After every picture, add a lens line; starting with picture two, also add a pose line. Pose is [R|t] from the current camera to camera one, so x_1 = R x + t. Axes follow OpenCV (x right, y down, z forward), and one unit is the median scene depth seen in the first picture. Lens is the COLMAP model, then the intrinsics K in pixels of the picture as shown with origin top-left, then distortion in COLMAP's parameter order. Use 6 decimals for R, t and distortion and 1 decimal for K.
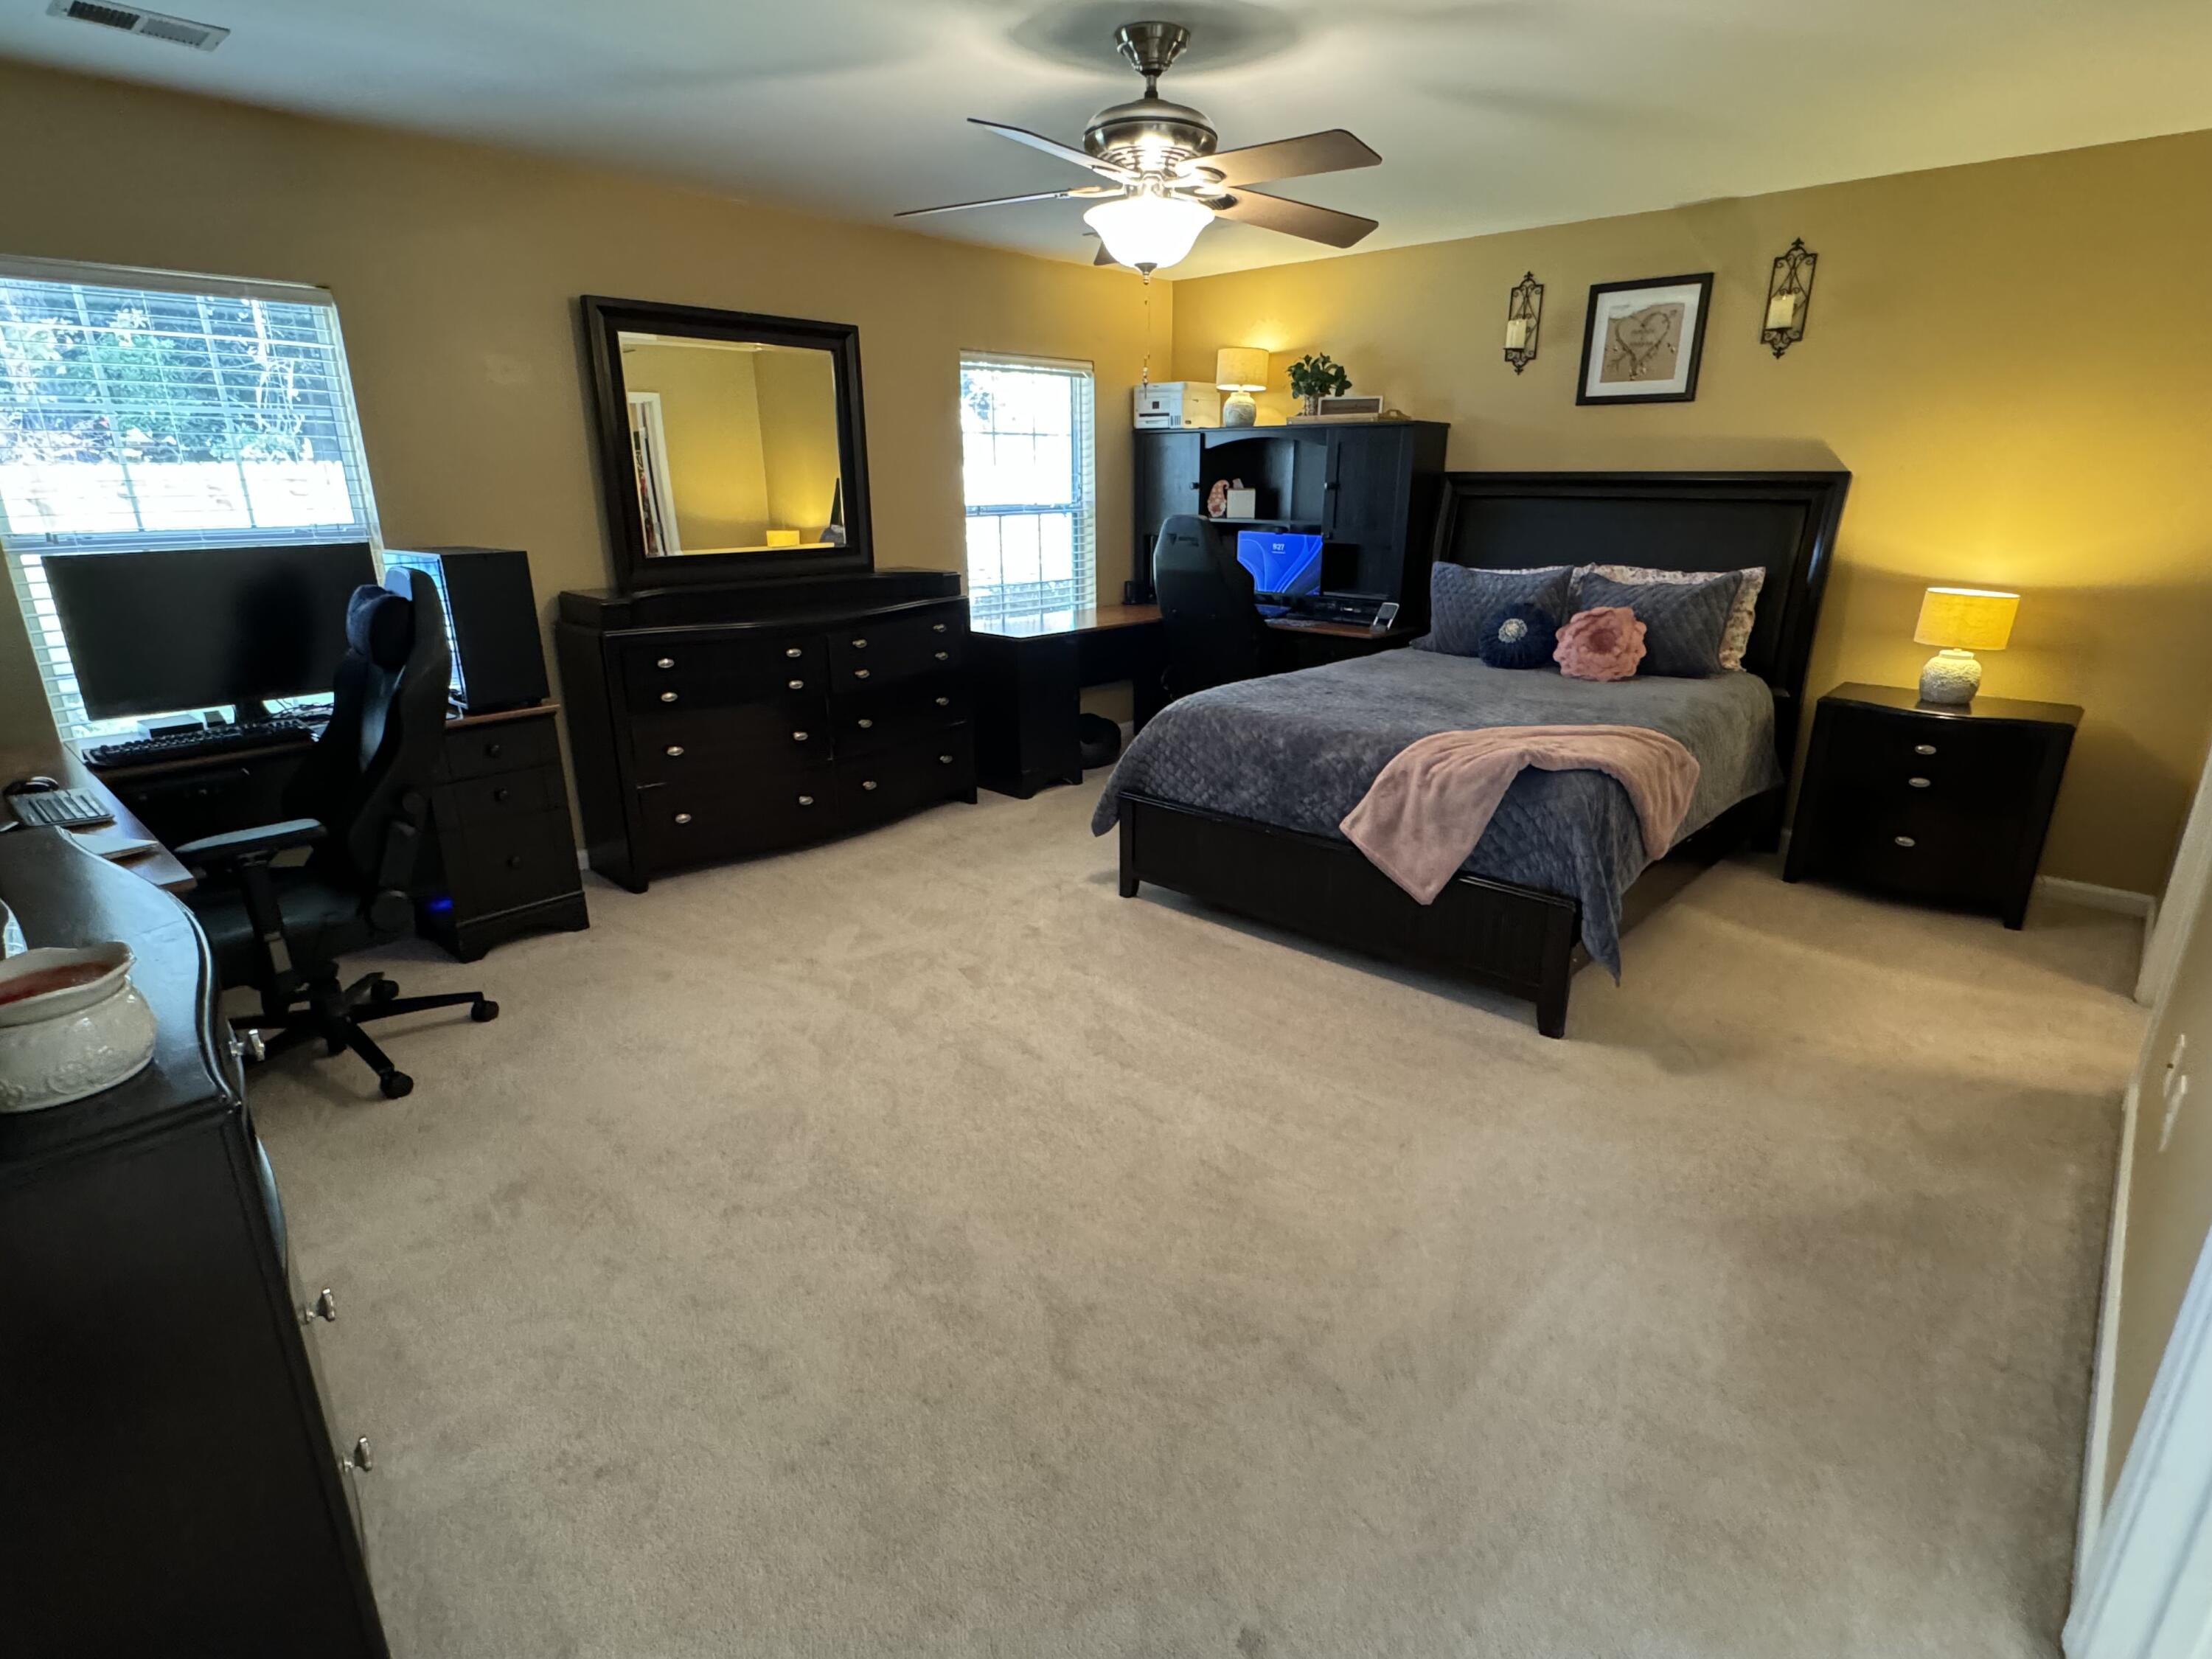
lens RADIAL K [[1100.3, 0, 1106.0], [0, 1100.3, 829.5], [0, 0, 1]] dist [-0.002282, 0.000818]
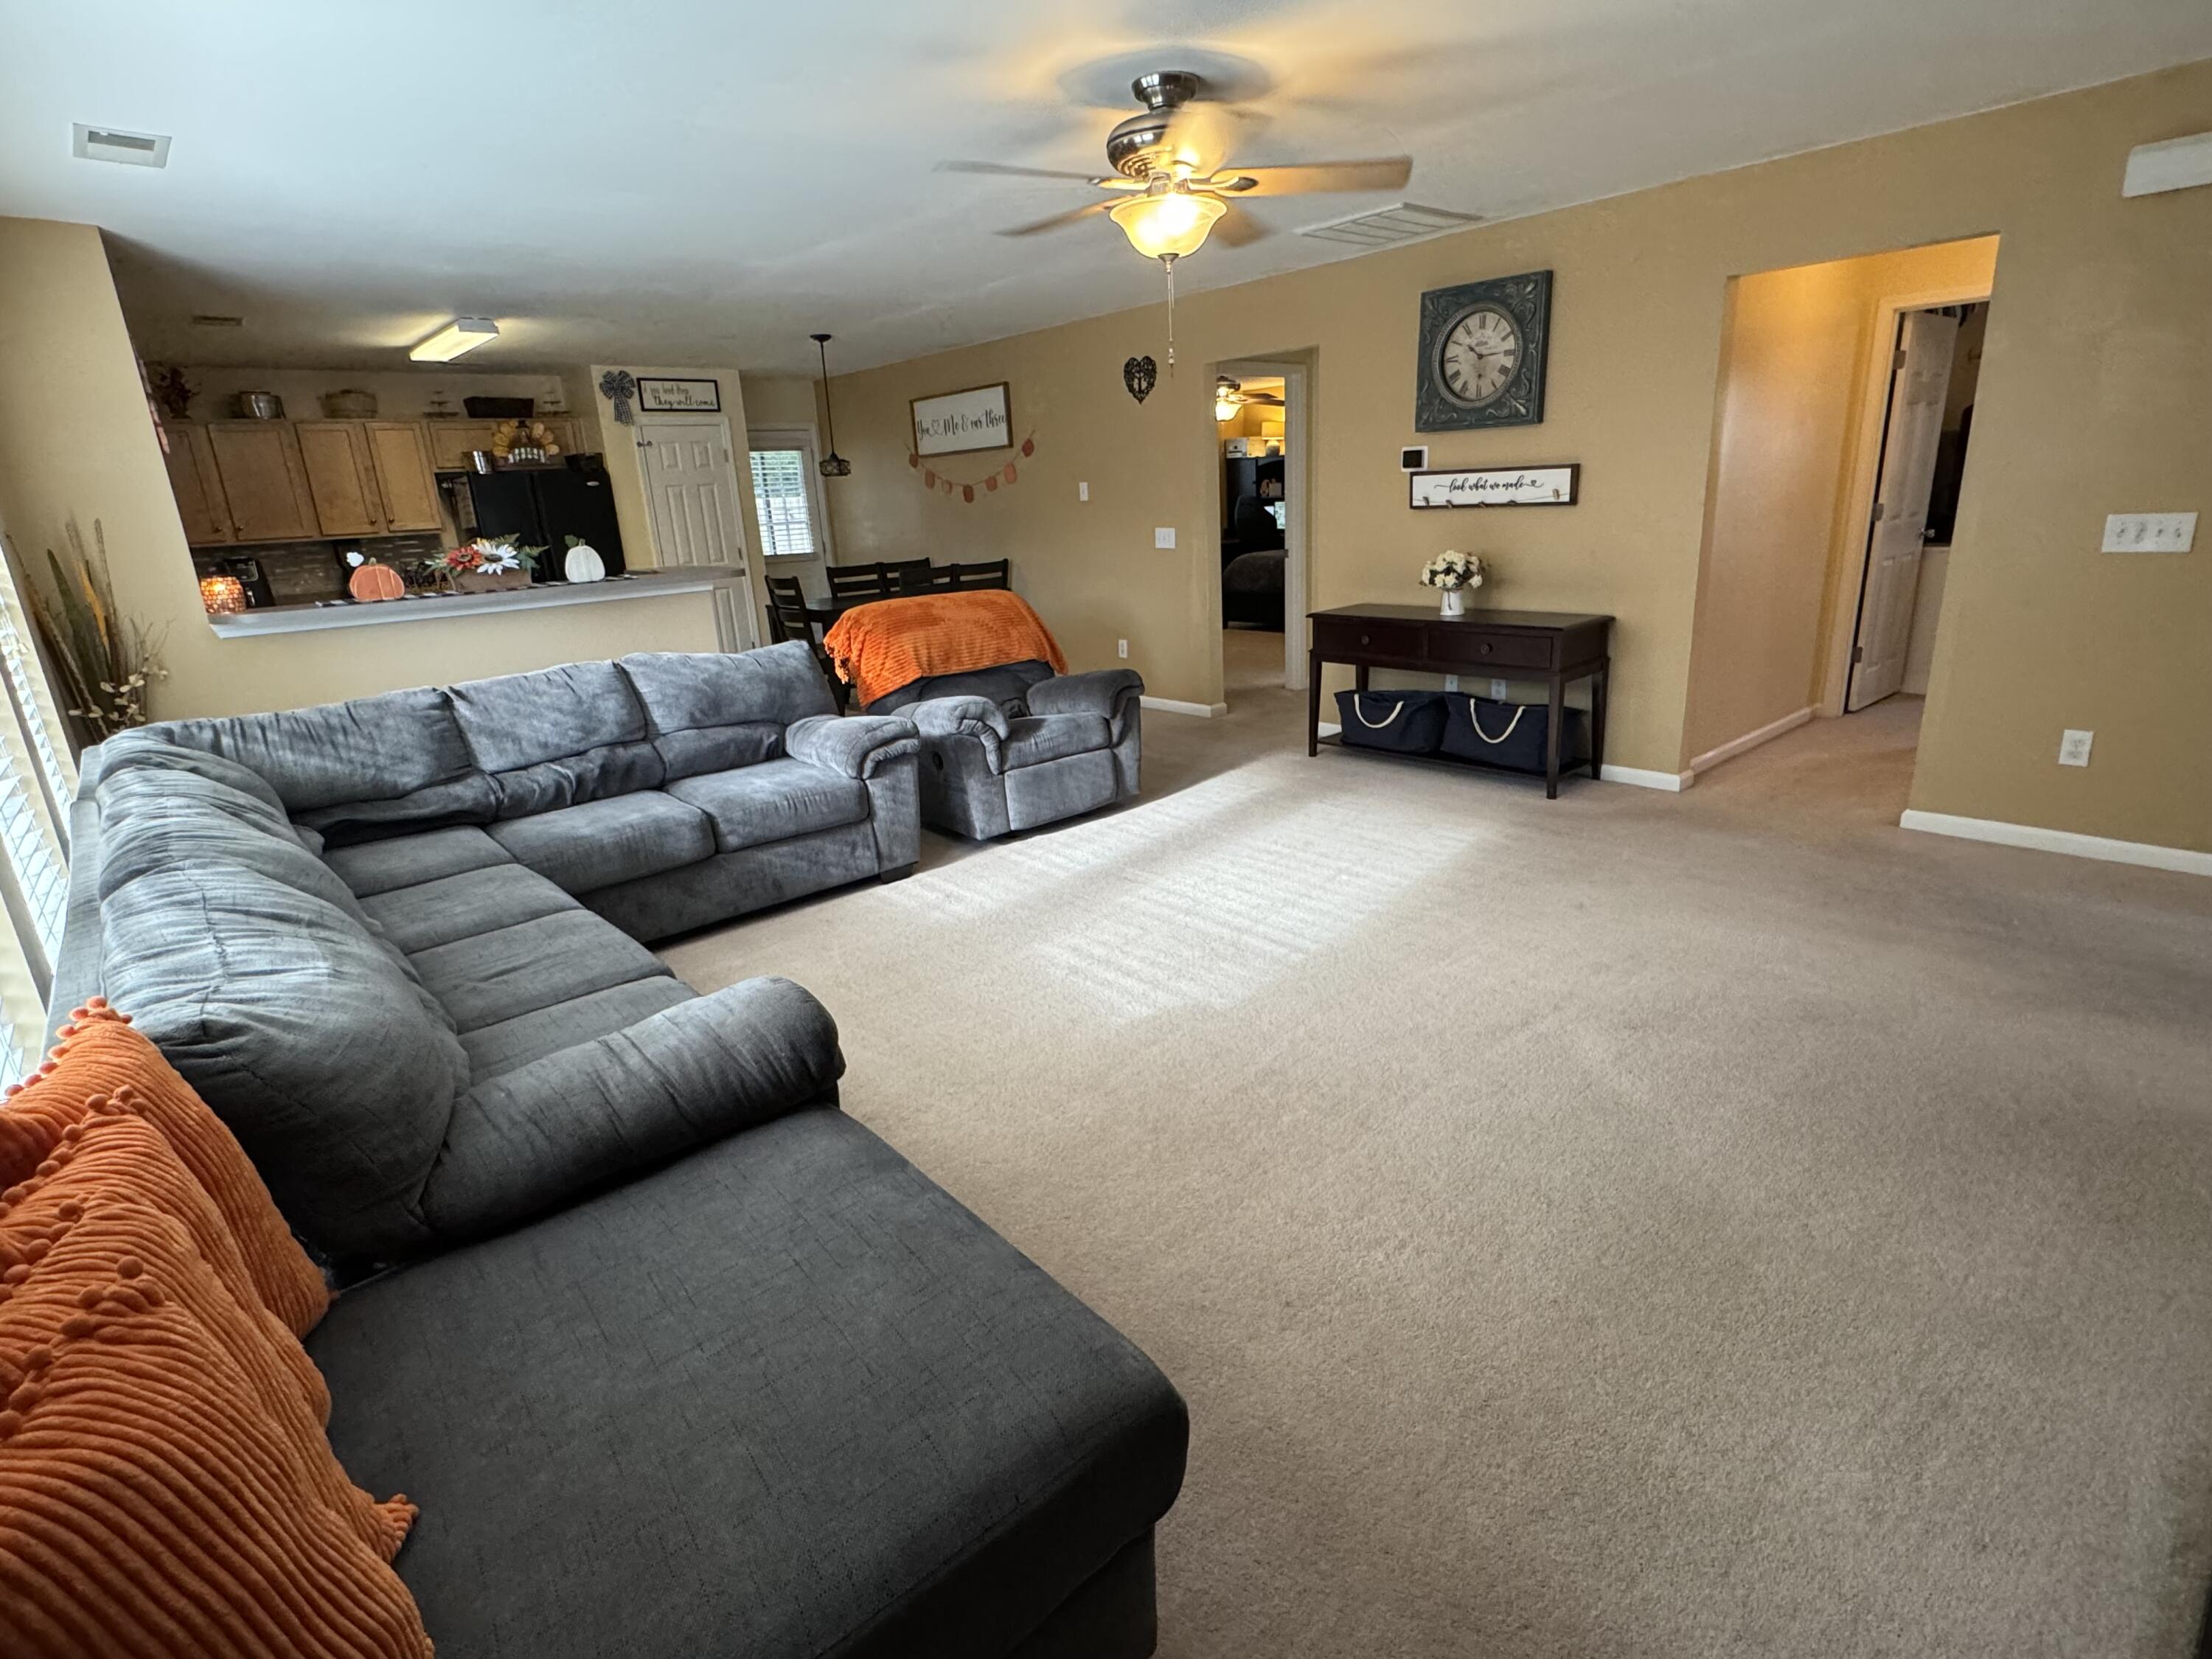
lens RADIAL K [[1100.3, 0, 1106.0], [0, 1100.3, 829.5], [0, 0, 1]] dist [-0.002282, 0.000818]
pose [[0.994255, -0.015088, -0.105972, 0.012126], [0.013948, 0.999837, -0.011493, 0.521502], [0.106128, 0.009949, 0.994303, -1.575876]]
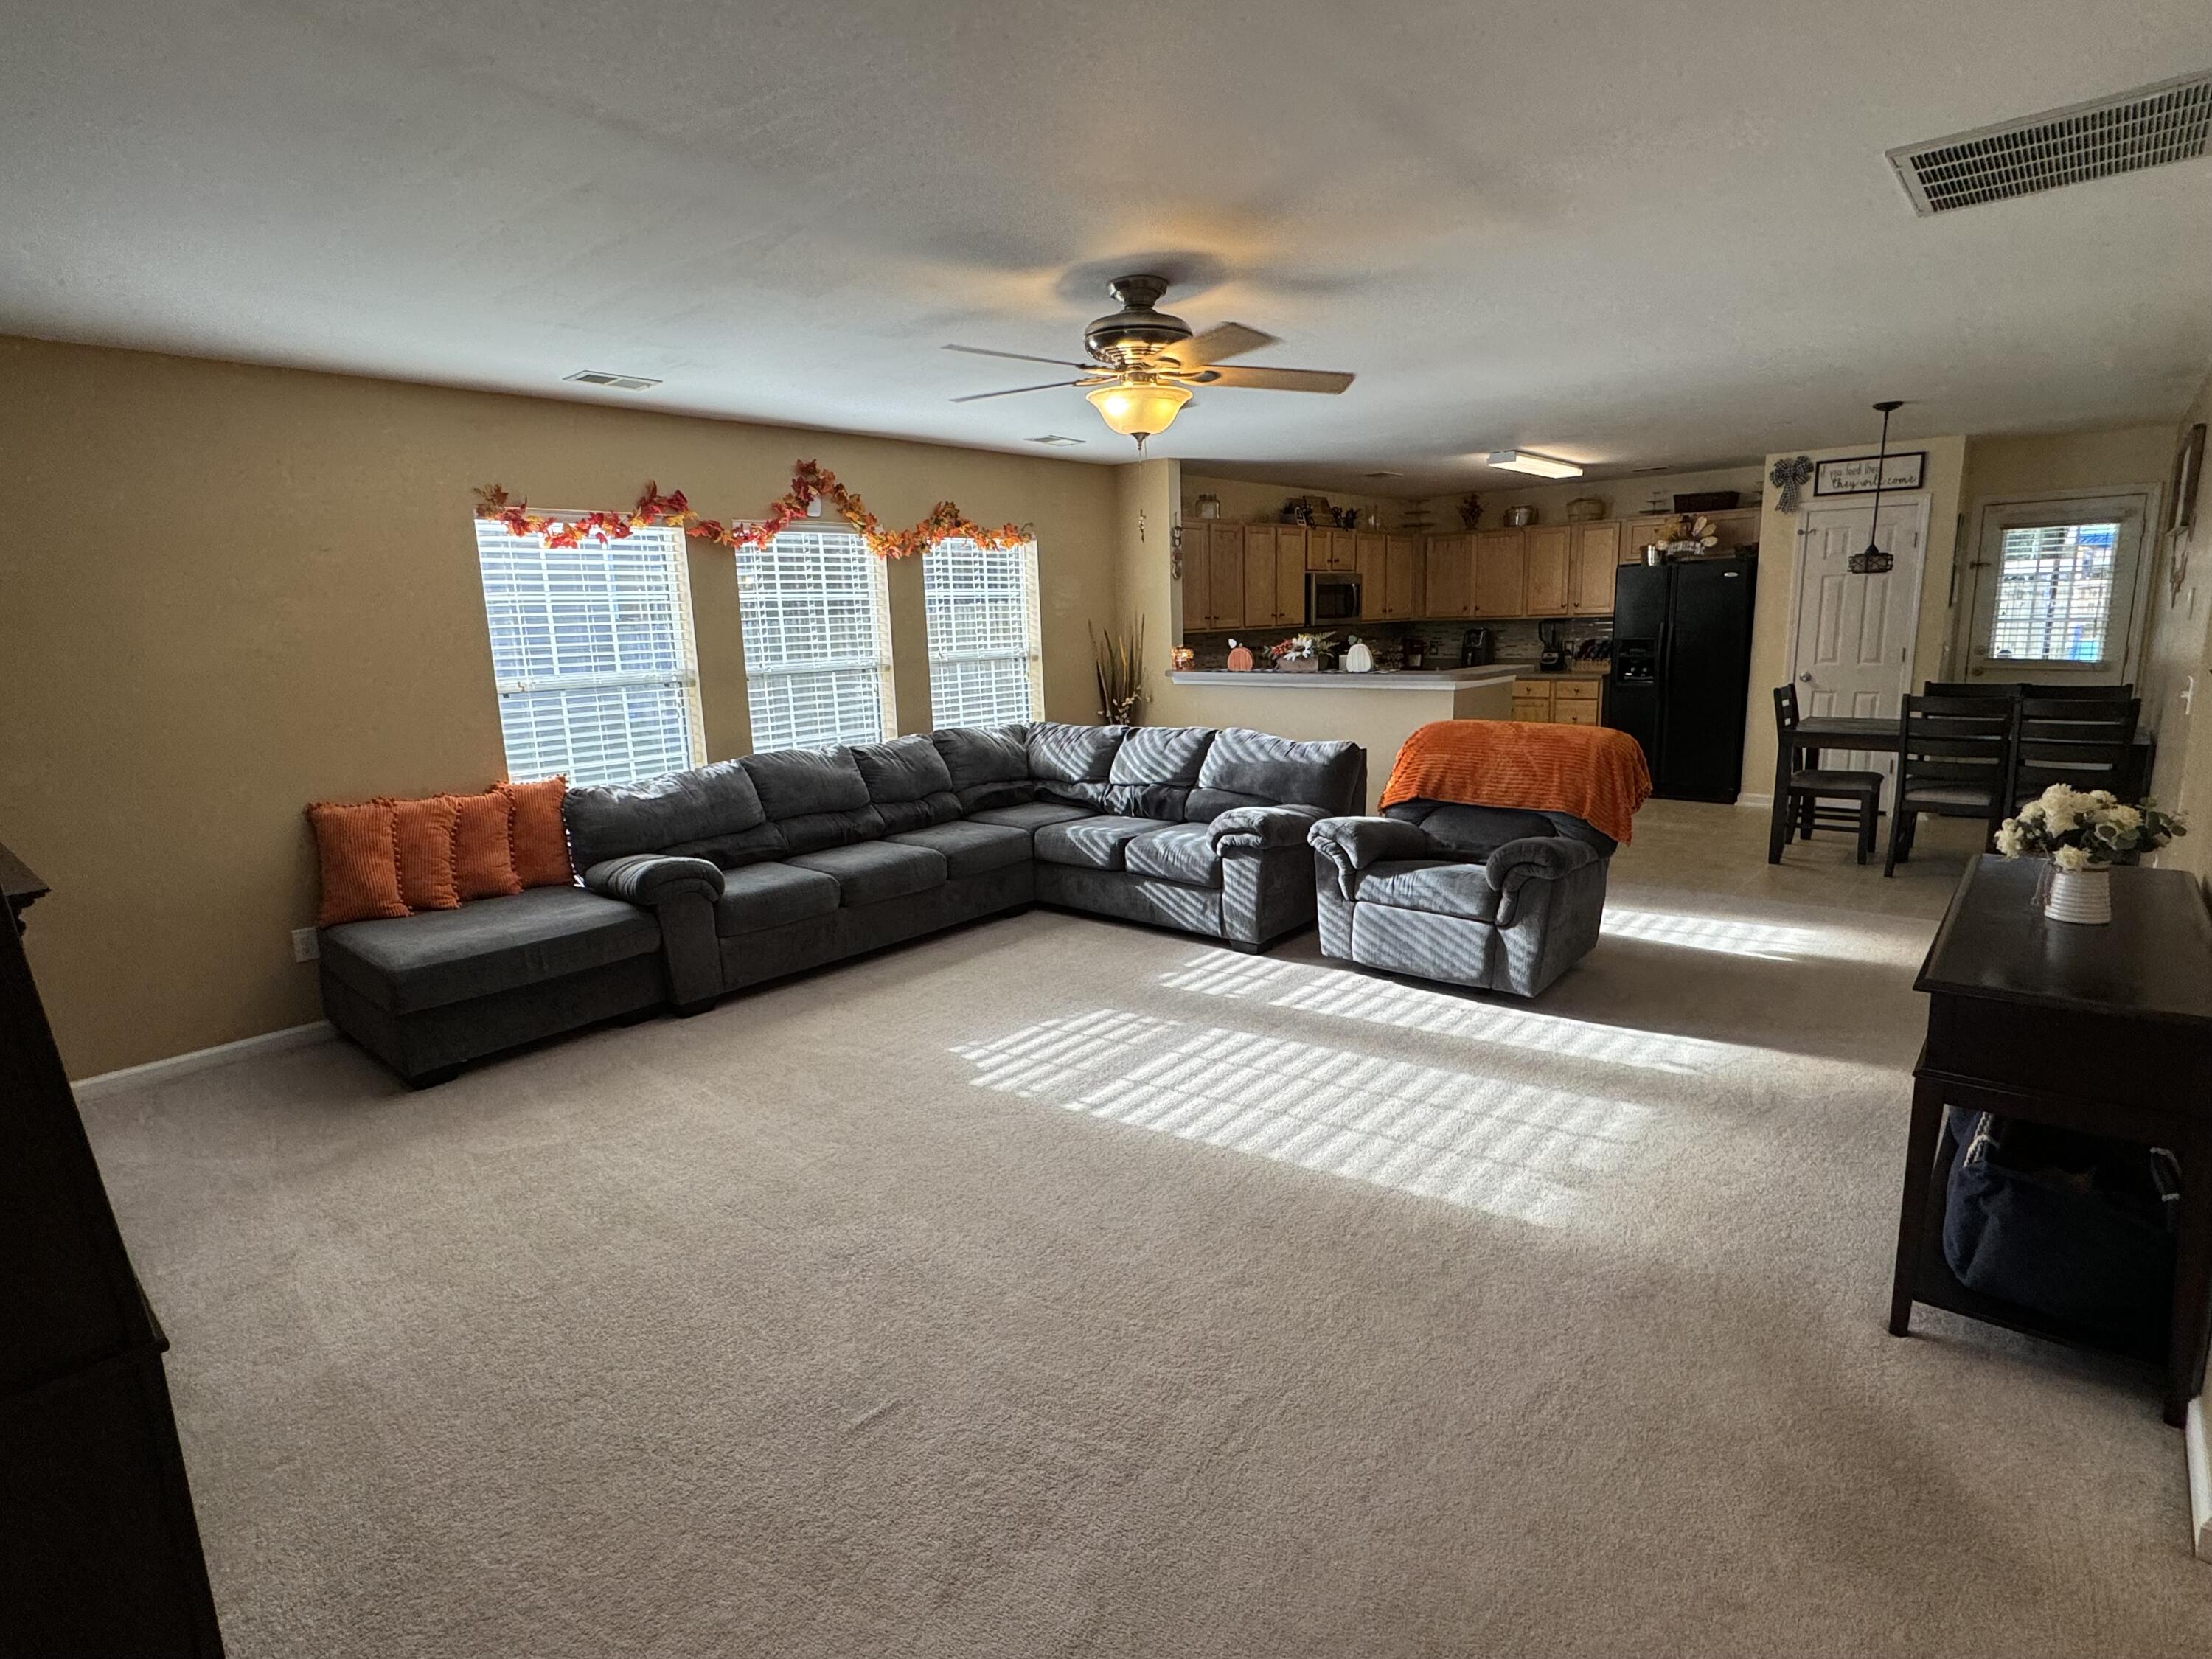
lens RADIAL K [[1086.1, 0, 1093.3], [0, 1086.1, 815.0], [0, 0, 1]] dist [0.000589, 0.000185]
pose [[0.044837, 0.183477, -0.982001, 0.718990], [-0.278613, 0.946283, 0.164082, 0.298713], [0.959356, 0.266242, 0.093548, -0.954786]]
